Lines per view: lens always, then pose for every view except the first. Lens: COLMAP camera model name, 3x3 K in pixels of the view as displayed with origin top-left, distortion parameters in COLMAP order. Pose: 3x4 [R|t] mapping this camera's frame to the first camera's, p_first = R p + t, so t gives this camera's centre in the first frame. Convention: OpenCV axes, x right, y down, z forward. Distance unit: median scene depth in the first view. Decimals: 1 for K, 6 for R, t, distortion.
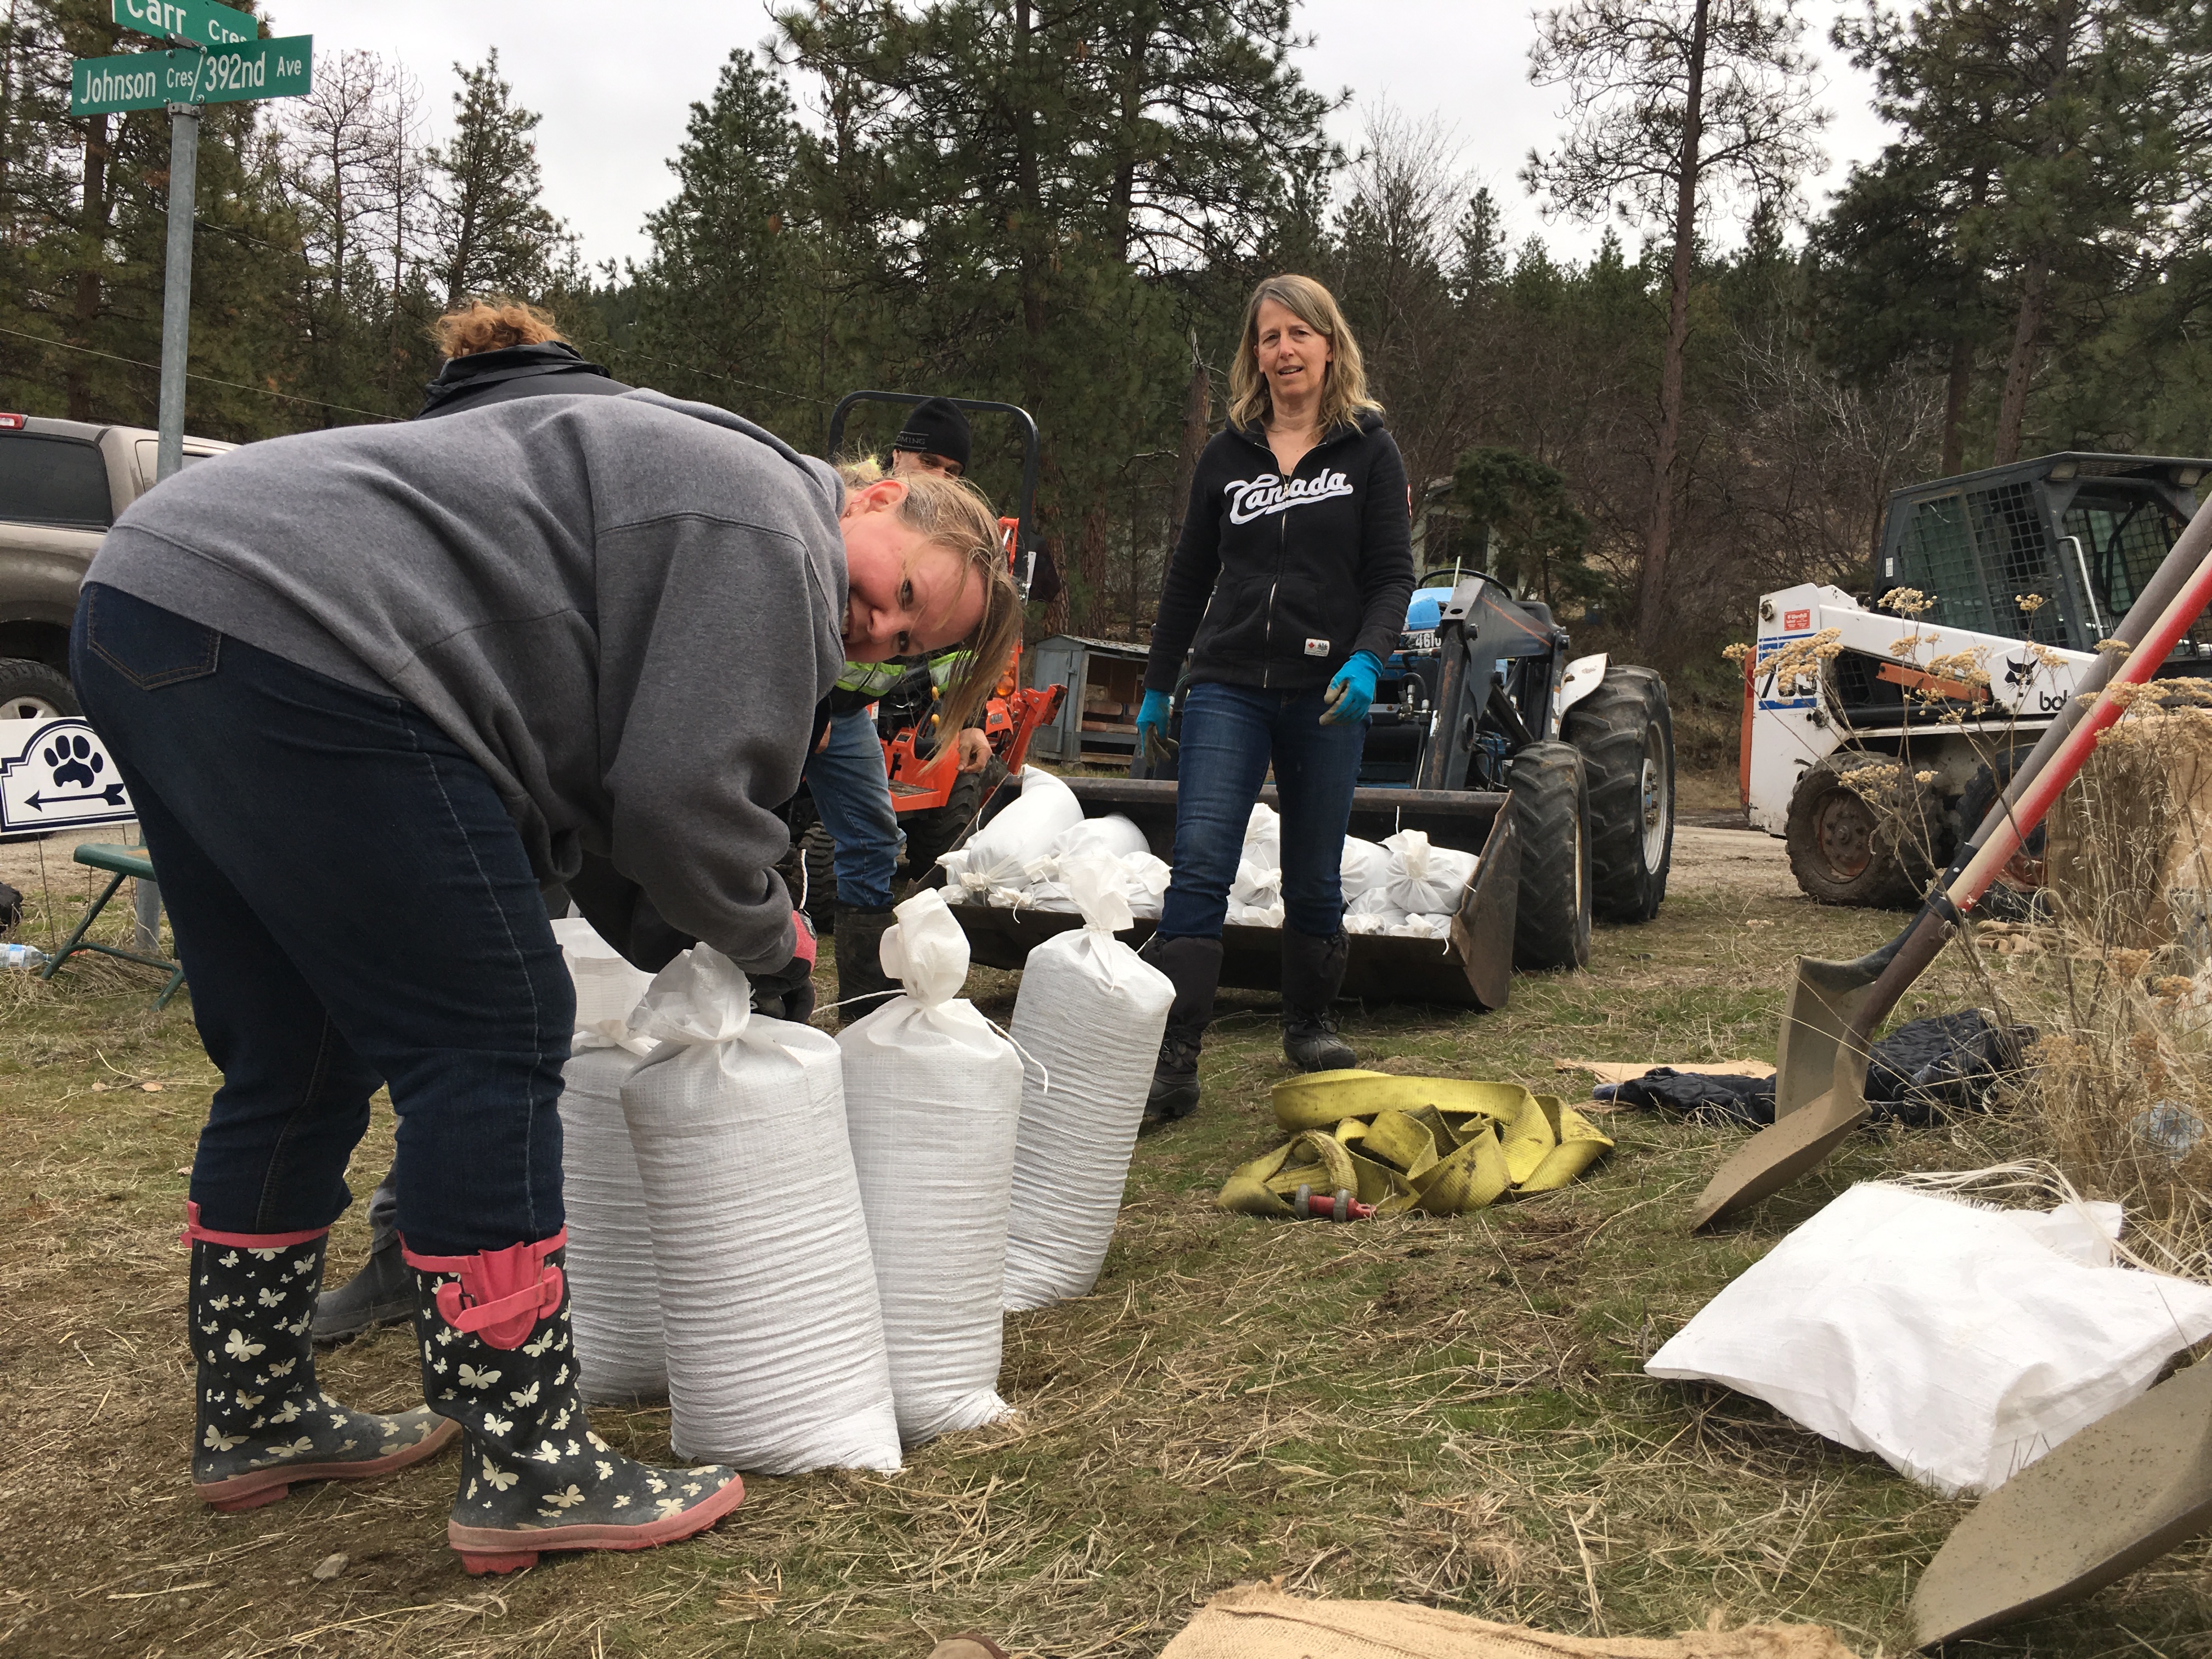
lens RADIAL K [[1850.8, 0, 1110.7], [0, 1850.8, 810.5], [0, 0, 1]] dist [0.067296, -0.093830]
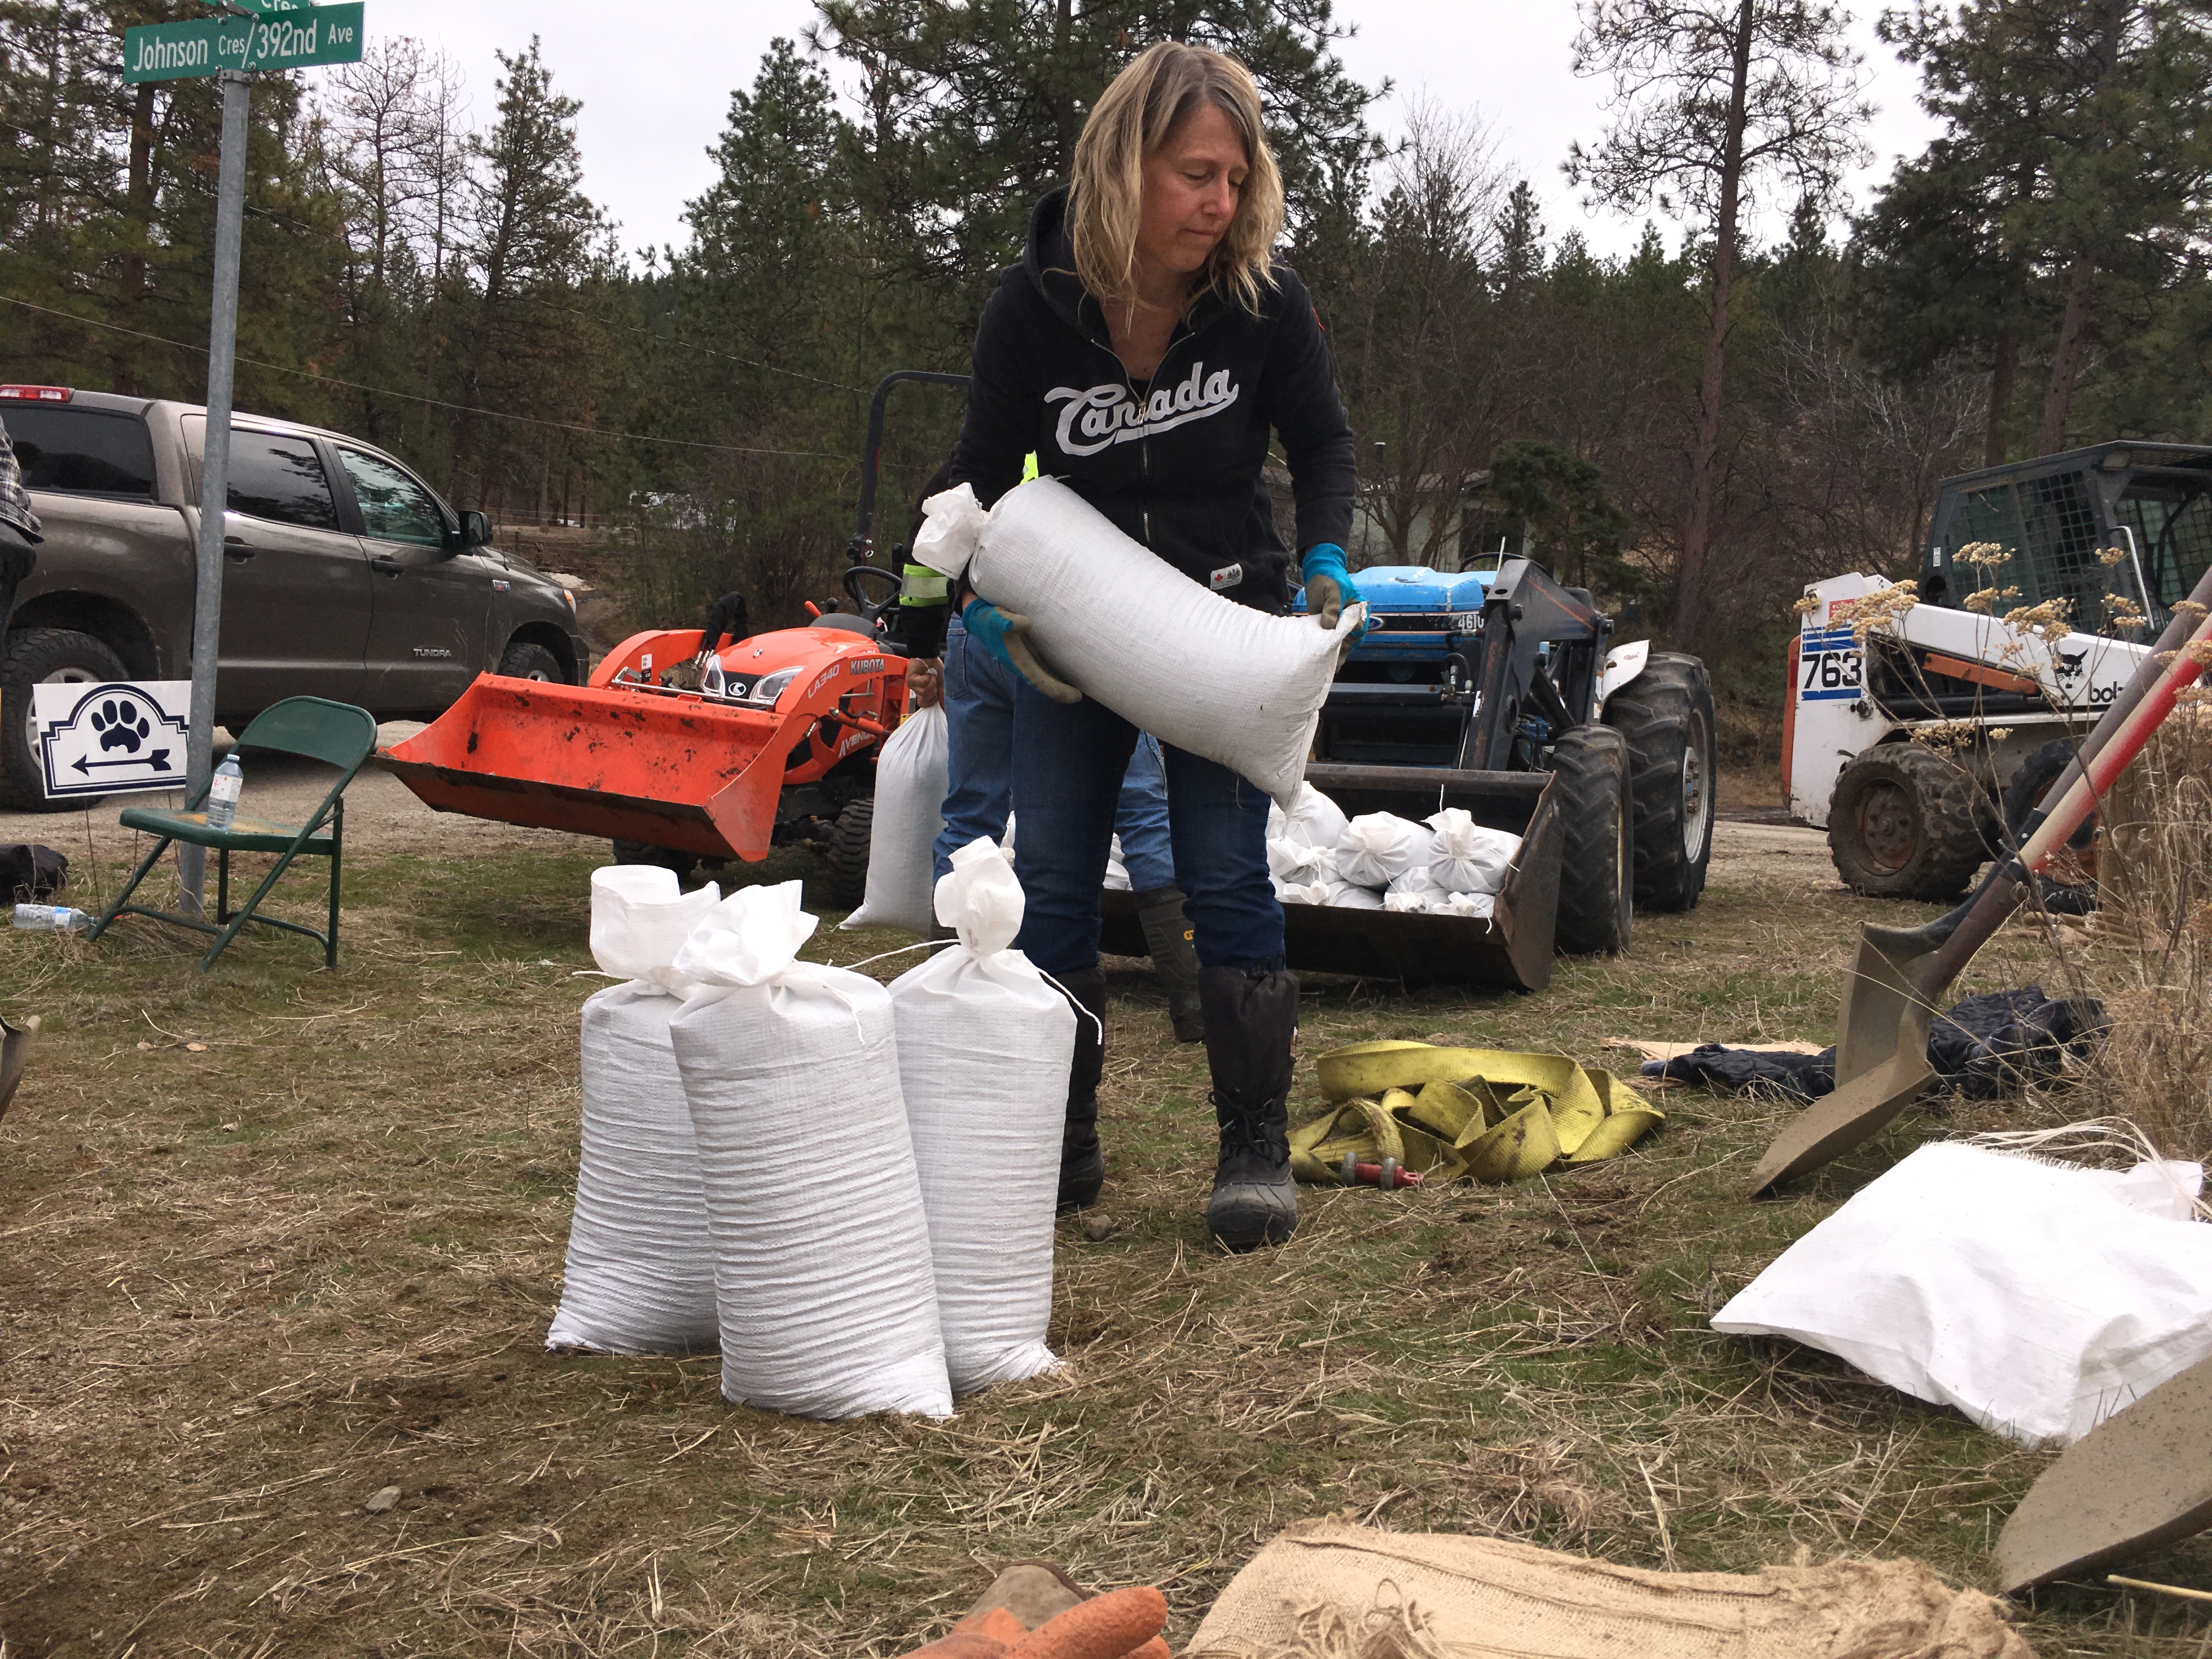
lens RADIAL K [[1850.8, 0, 1110.9], [0, 1850.8, 809.9], [0, 0, 1]] dist [0.067296, -0.093830]
pose [[0.999804, 0.011457, -0.016148, -0.004825], [-0.011398, 0.999928, 0.003738, 0.007901], [0.016189, -0.003553, 0.999863, 0.003220]]
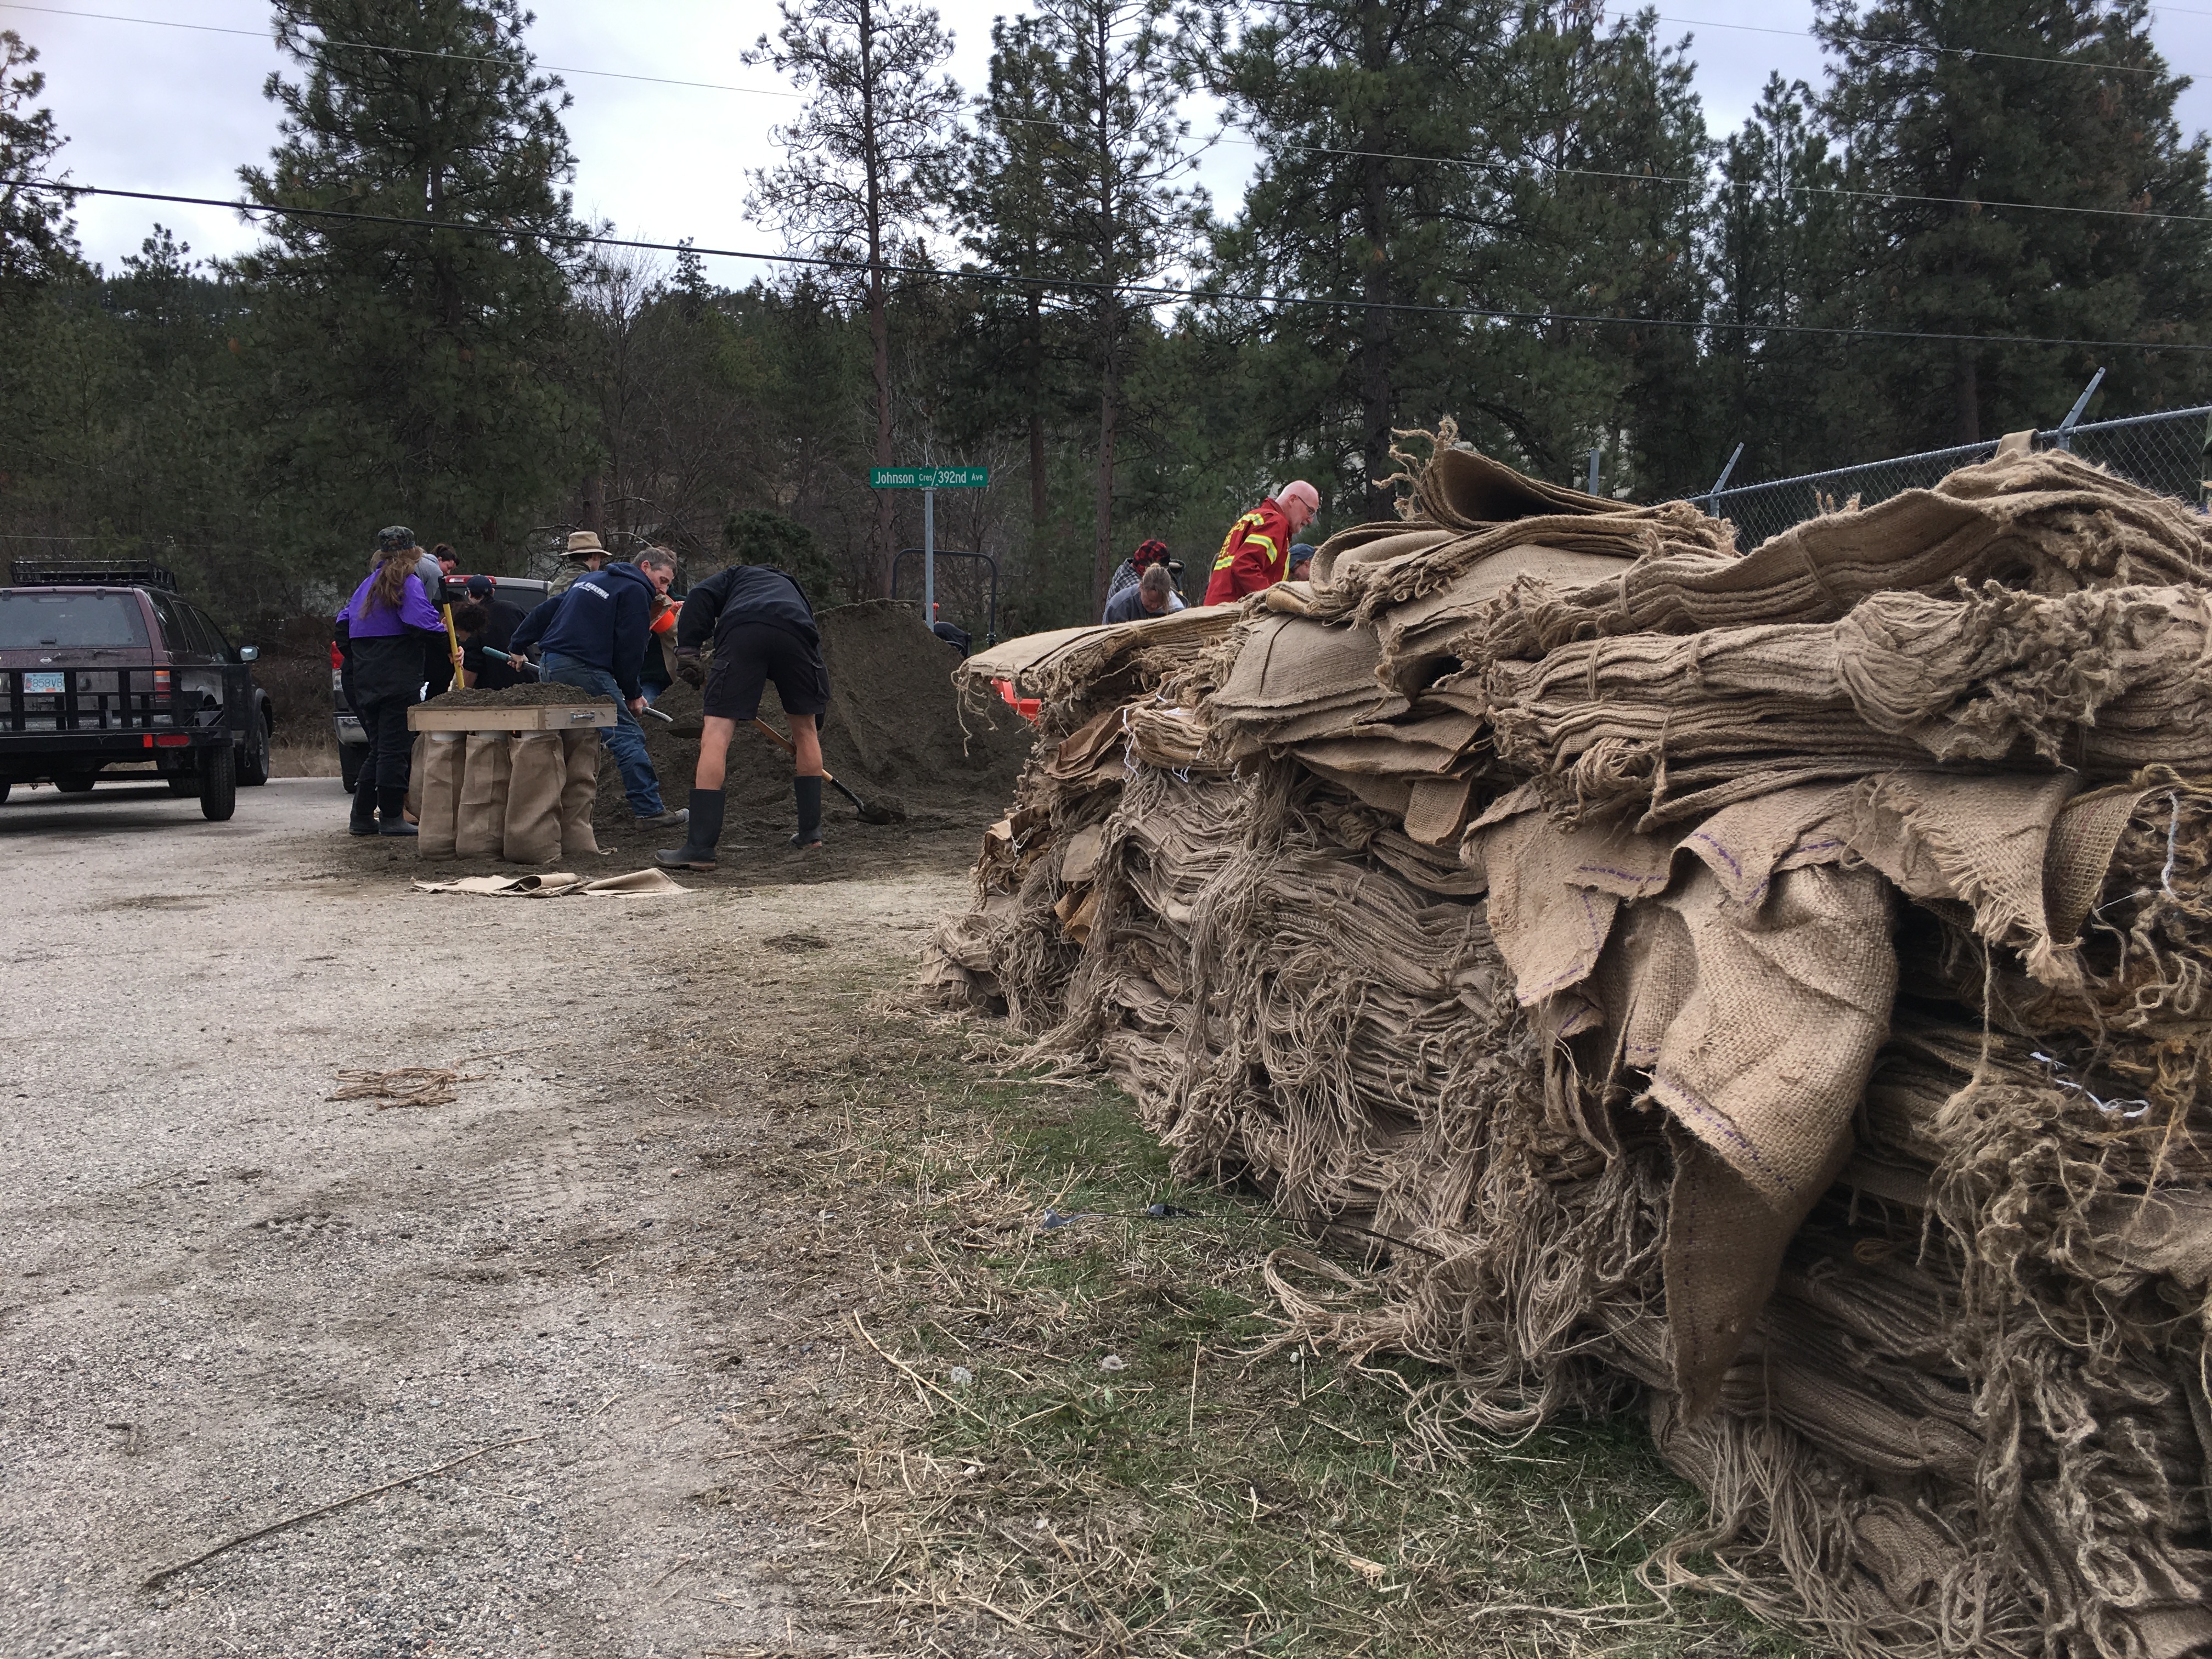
lens RADIAL K [[1850.8, 0, 1107.5], [0, 1850.8, 825.2], [0, 0, 1]] dist [0.067296, -0.093830]
pose [[0.871212, -0.100229, 0.480567, -1.626314], [0.103884, 0.994407, 0.019066, 0.159747], [-0.479790, 0.033313, 0.876751, -1.686818]]
